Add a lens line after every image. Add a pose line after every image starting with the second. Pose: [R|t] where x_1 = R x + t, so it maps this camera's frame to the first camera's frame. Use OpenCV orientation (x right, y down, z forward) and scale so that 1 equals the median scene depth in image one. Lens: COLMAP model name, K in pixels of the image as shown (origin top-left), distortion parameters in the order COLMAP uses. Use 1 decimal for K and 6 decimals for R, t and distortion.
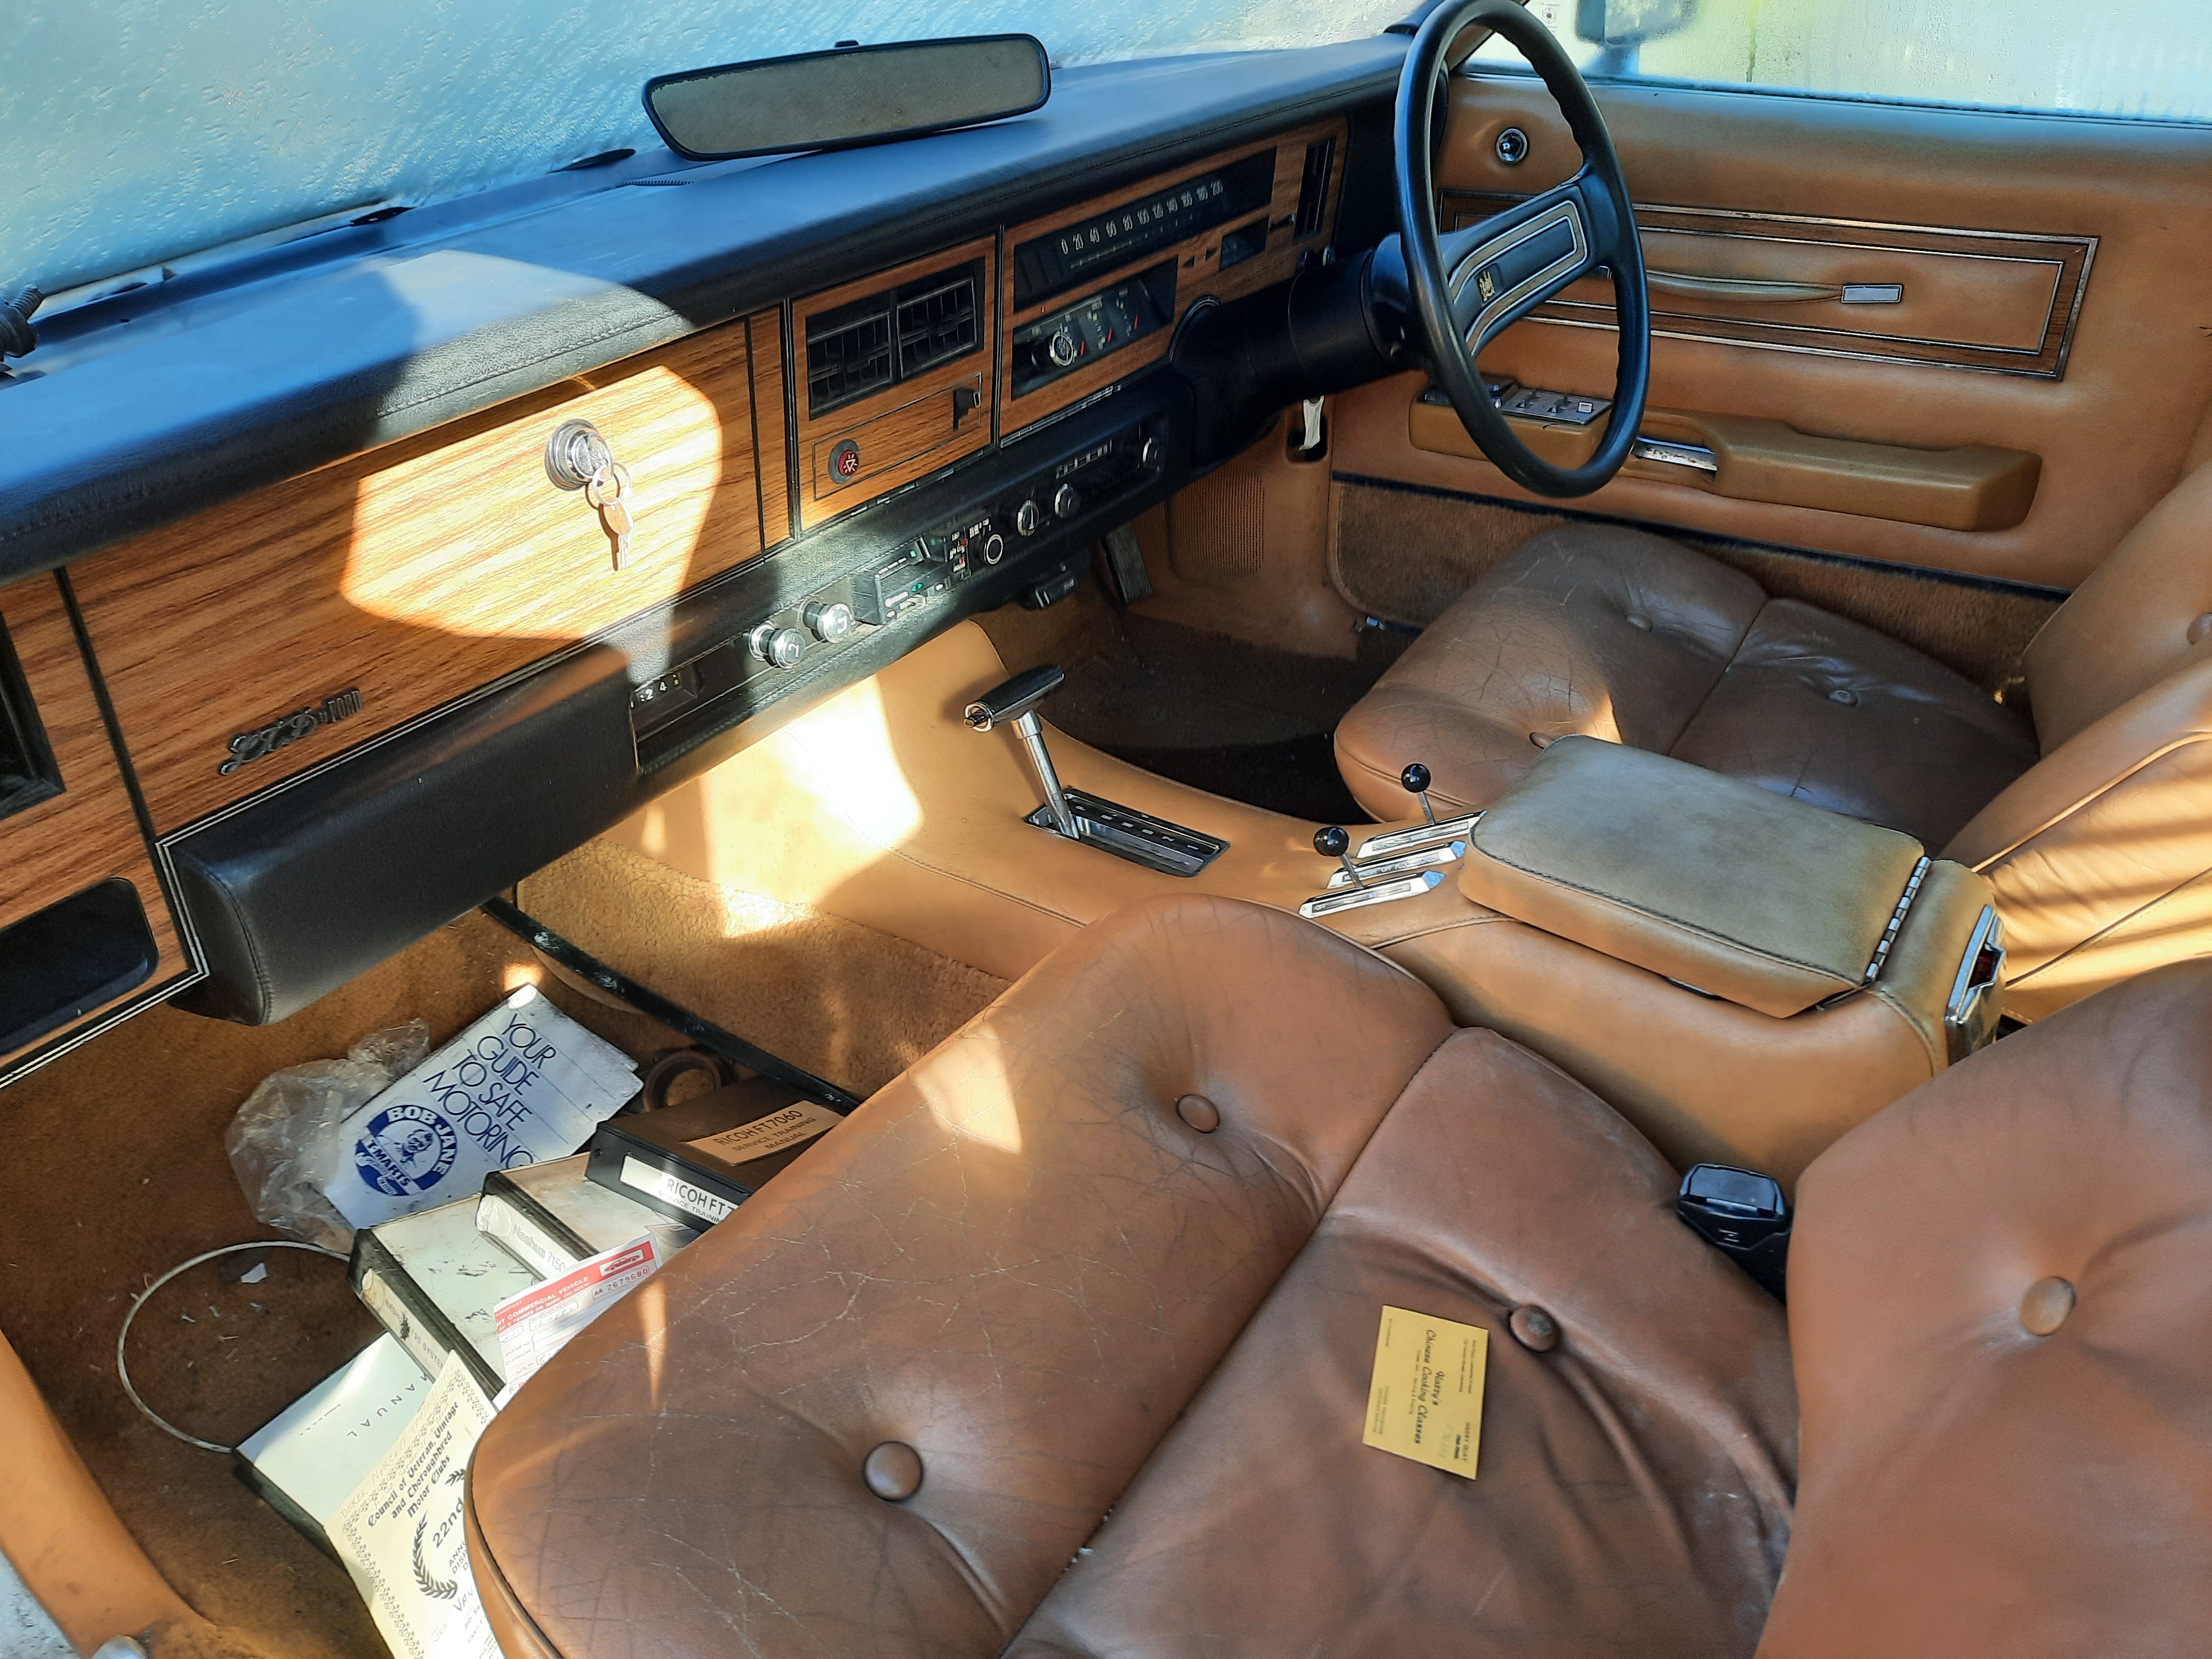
lens RADIAL K [[1668.1, 0, 1106.0], [0, 1668.1, 829.5], [0, 0, 1]] dist [-0.009607, -0.008215]
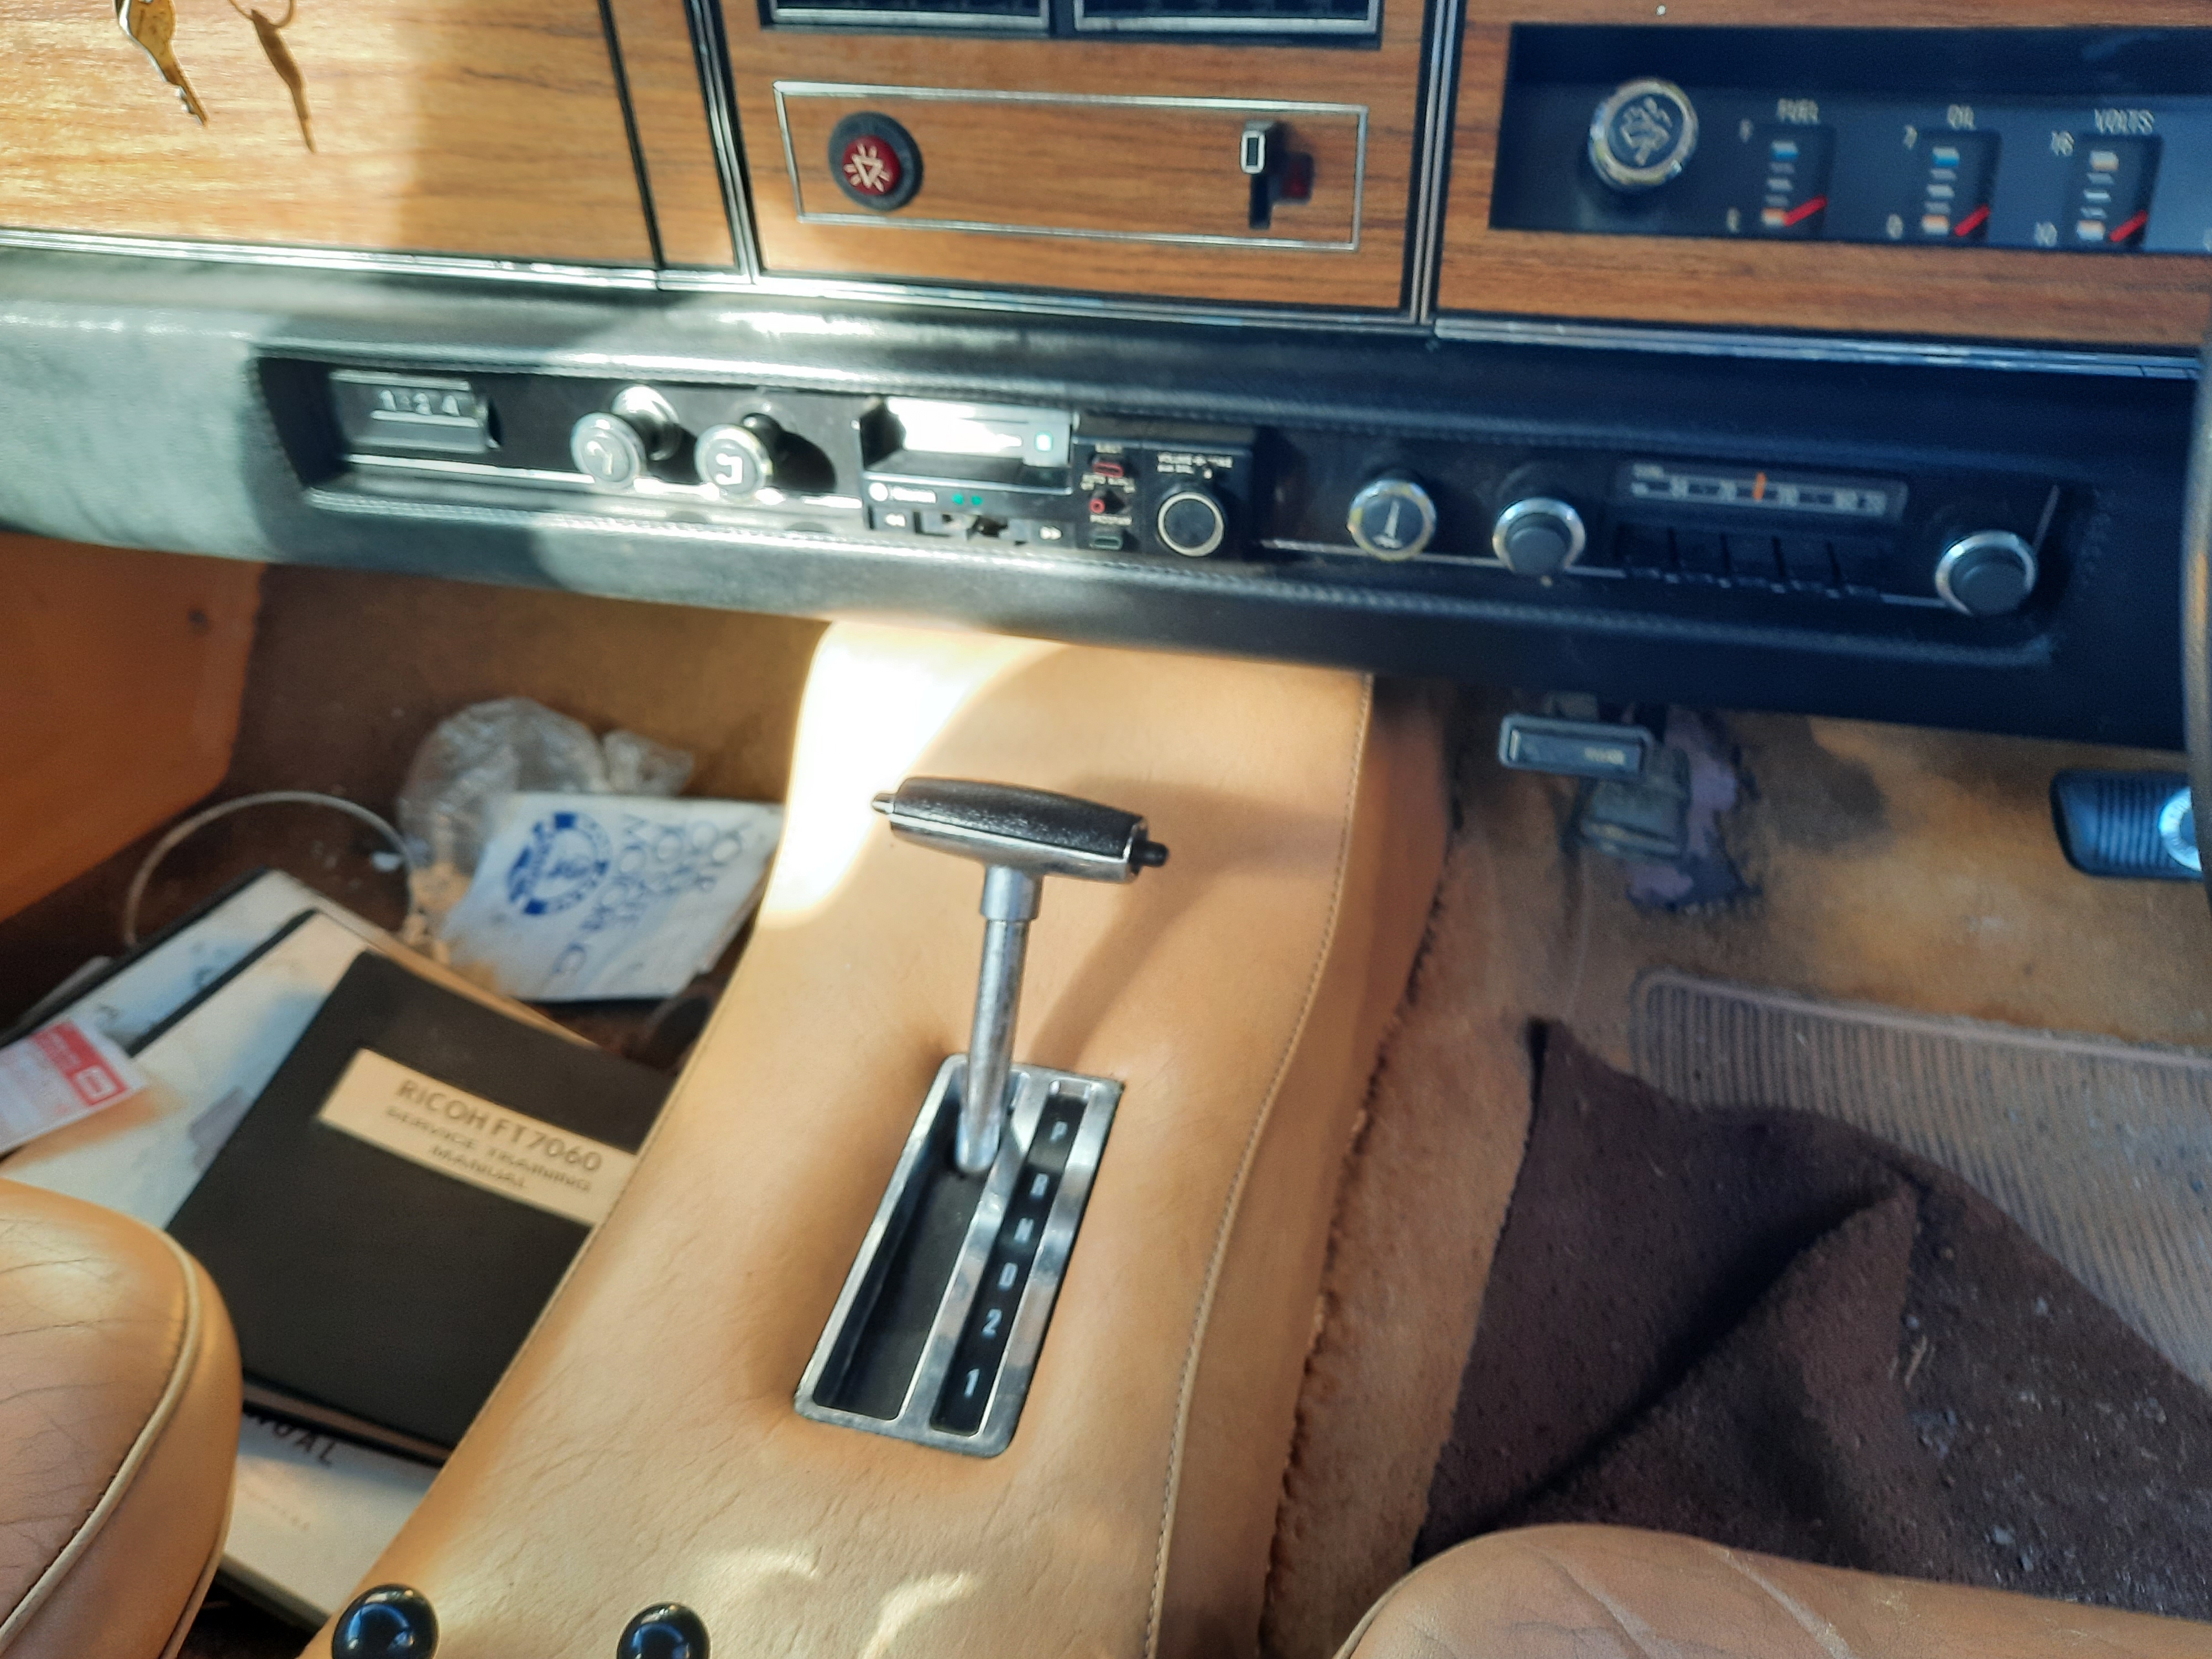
lens RADIAL K [[1668.1, 0, 1106.0], [0, 1668.1, 829.5], [0, 0, 1]] dist [-0.009607, -0.008215]
pose [[0.346774, 0.547114, -0.761849, 0.288146], [-0.493130, 0.797277, 0.348097, -0.240269], [0.797854, 0.254980, 0.546274, 0.765427]]
